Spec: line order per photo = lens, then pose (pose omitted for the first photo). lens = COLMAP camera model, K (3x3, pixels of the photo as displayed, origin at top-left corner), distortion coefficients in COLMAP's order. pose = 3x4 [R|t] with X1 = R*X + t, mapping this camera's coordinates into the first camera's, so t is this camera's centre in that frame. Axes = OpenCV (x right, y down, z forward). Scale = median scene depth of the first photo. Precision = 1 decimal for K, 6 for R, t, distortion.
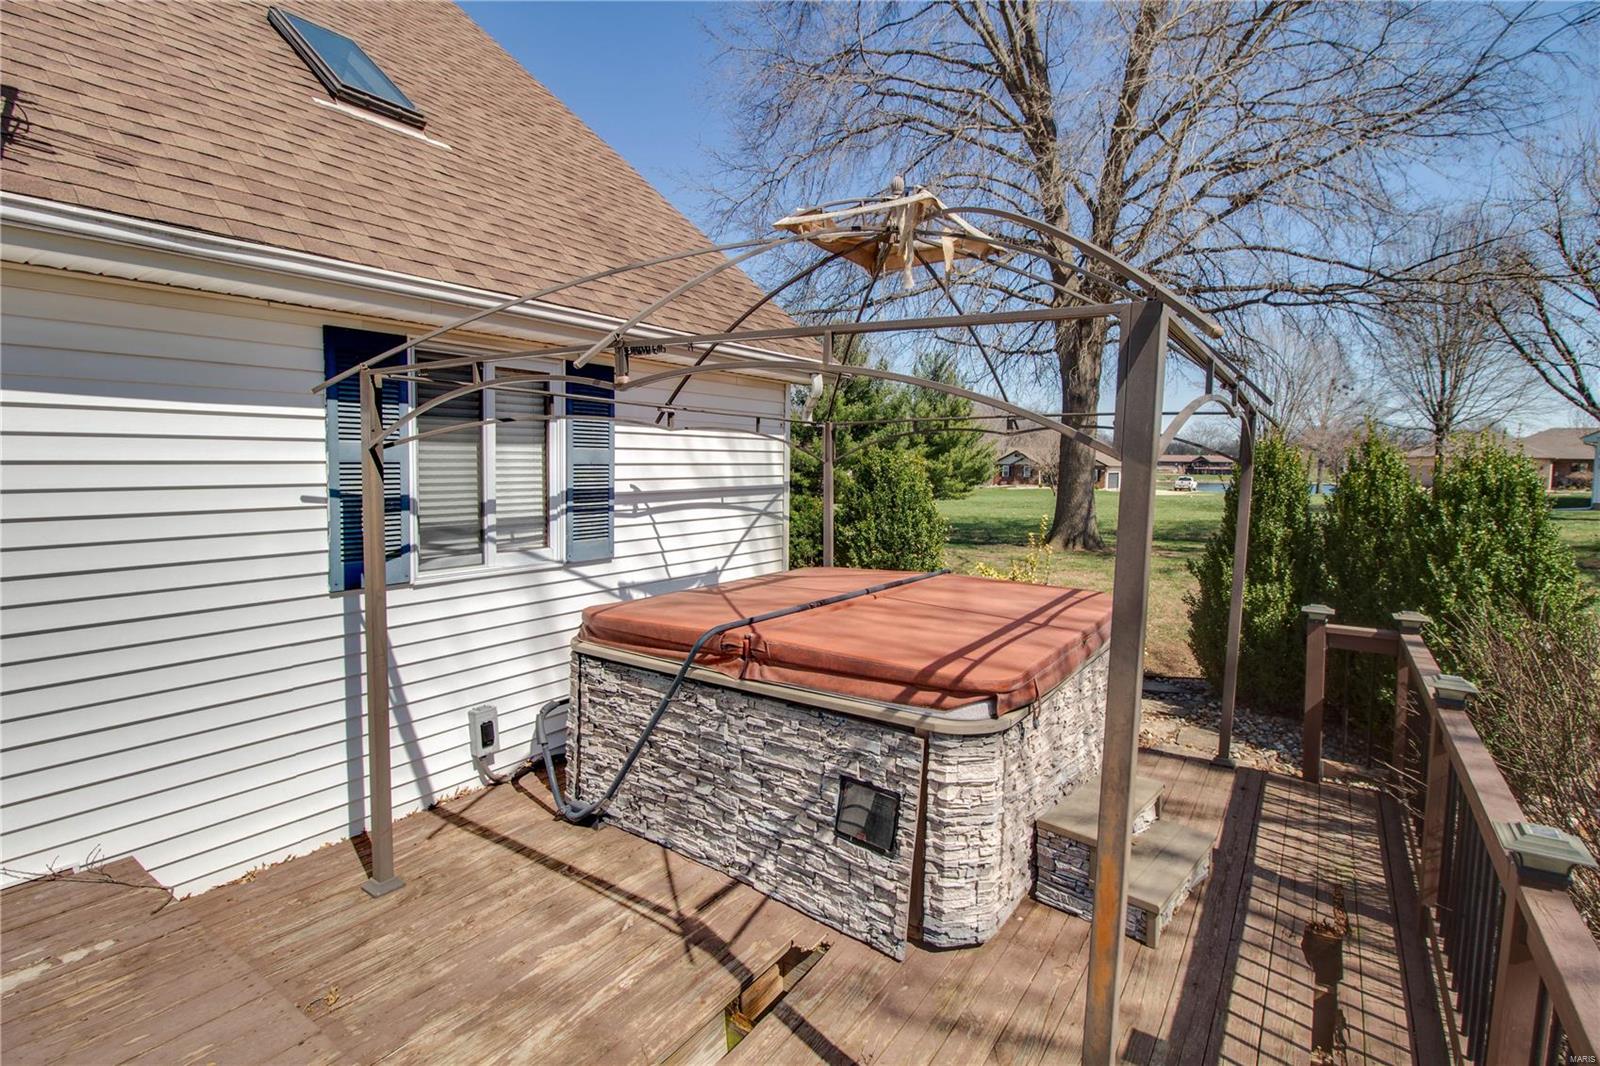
lens RADIAL K [[746.8, 0, 821.1], [0, 746.8, 503.4], [0, 0, 1]] dist [0.000197, -0.011951]
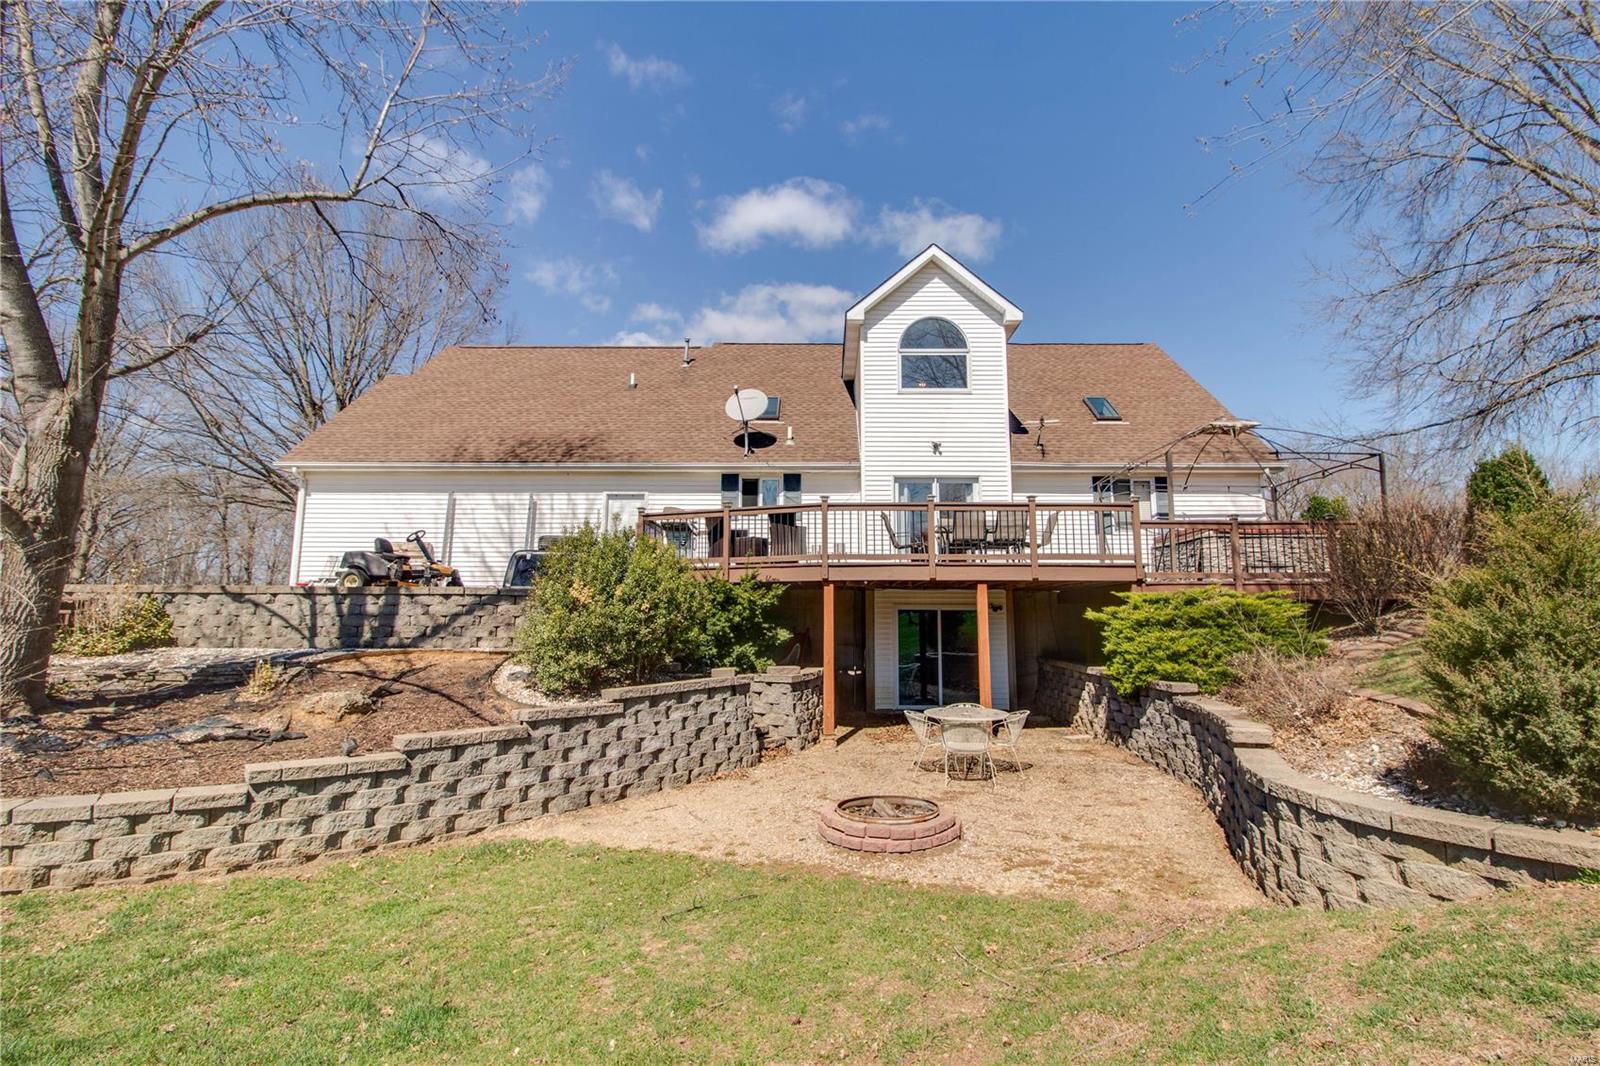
lens RADIAL K [[766.3, 0, 811.8], [0, 766.3, 511.7], [0, 0, 1]] dist [-0.000068, -0.011423]
pose [[0.531917, -0.127205, -0.837188, 1.788842], [-0.049093, 0.982357, -0.180454, 0.696533], [0.845372, 0.137087, 0.516288, -2.202030]]
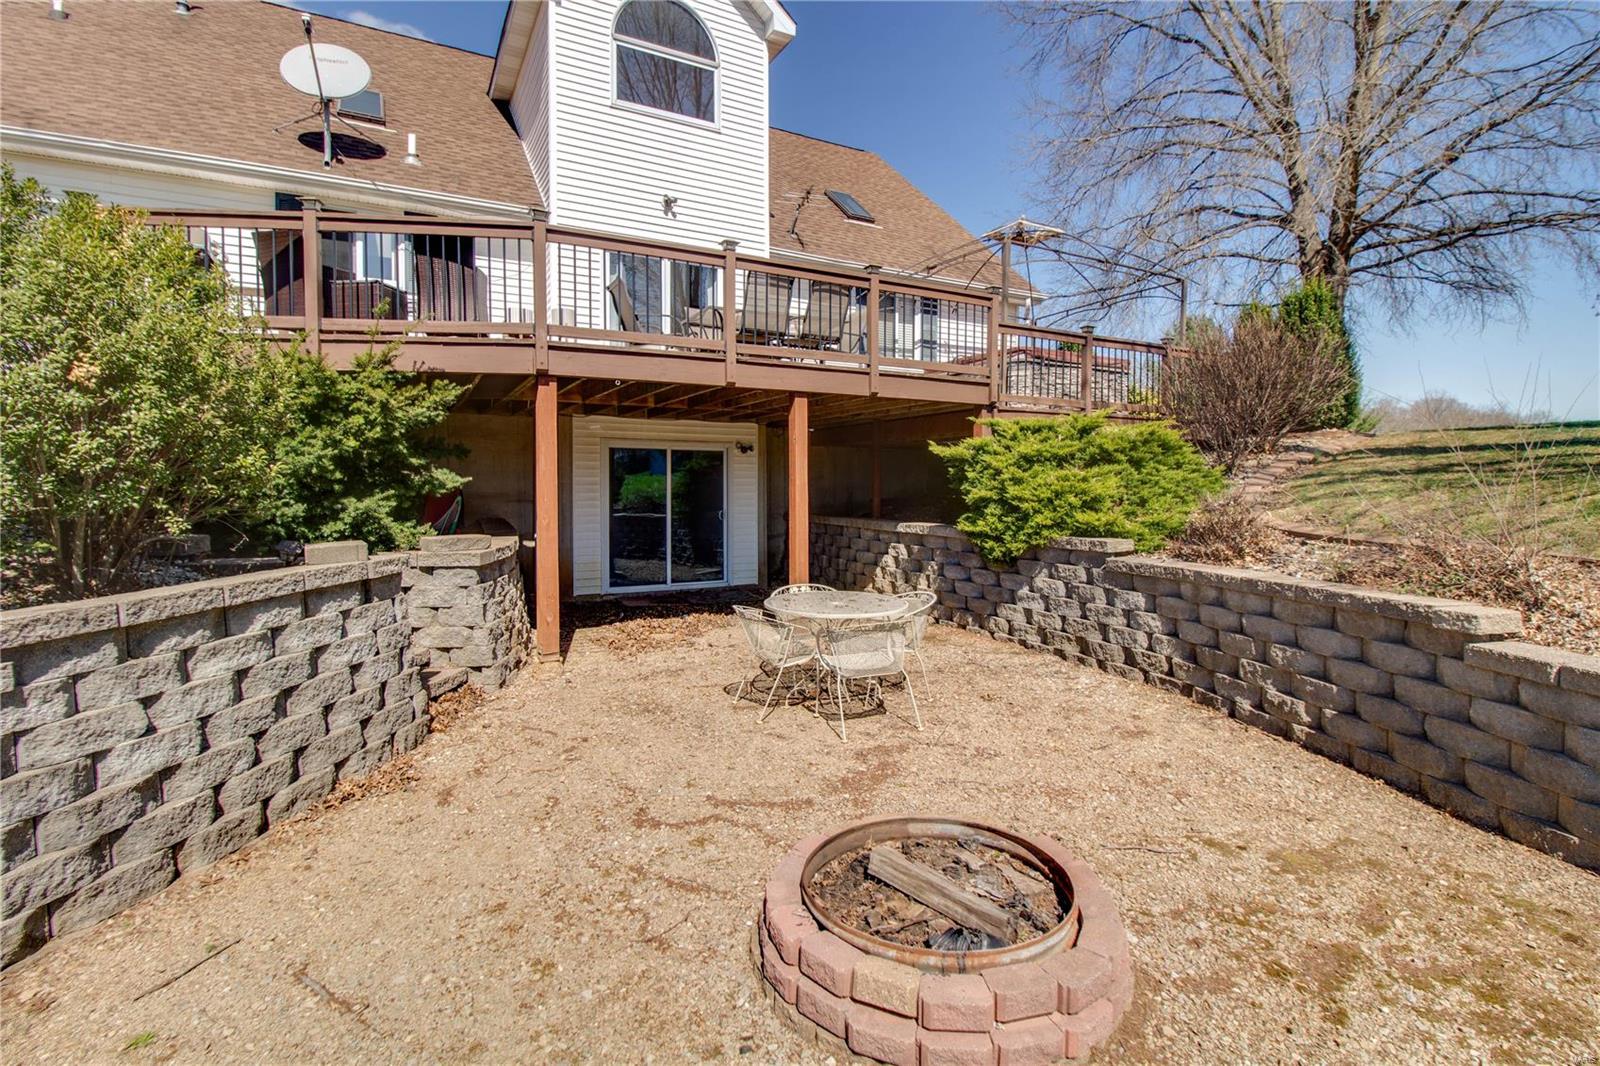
lens RADIAL K [[766.3, 0, 811.8], [0, 766.3, 511.7], [0, 0, 1]] dist [-0.000068, -0.011423]
pose [[0.883580, 0.004209, -0.468261, 0.668709], [-0.019938, 0.999391, -0.028639, 0.731383], [0.467855, 0.034641, 0.883126, -1.764205]]
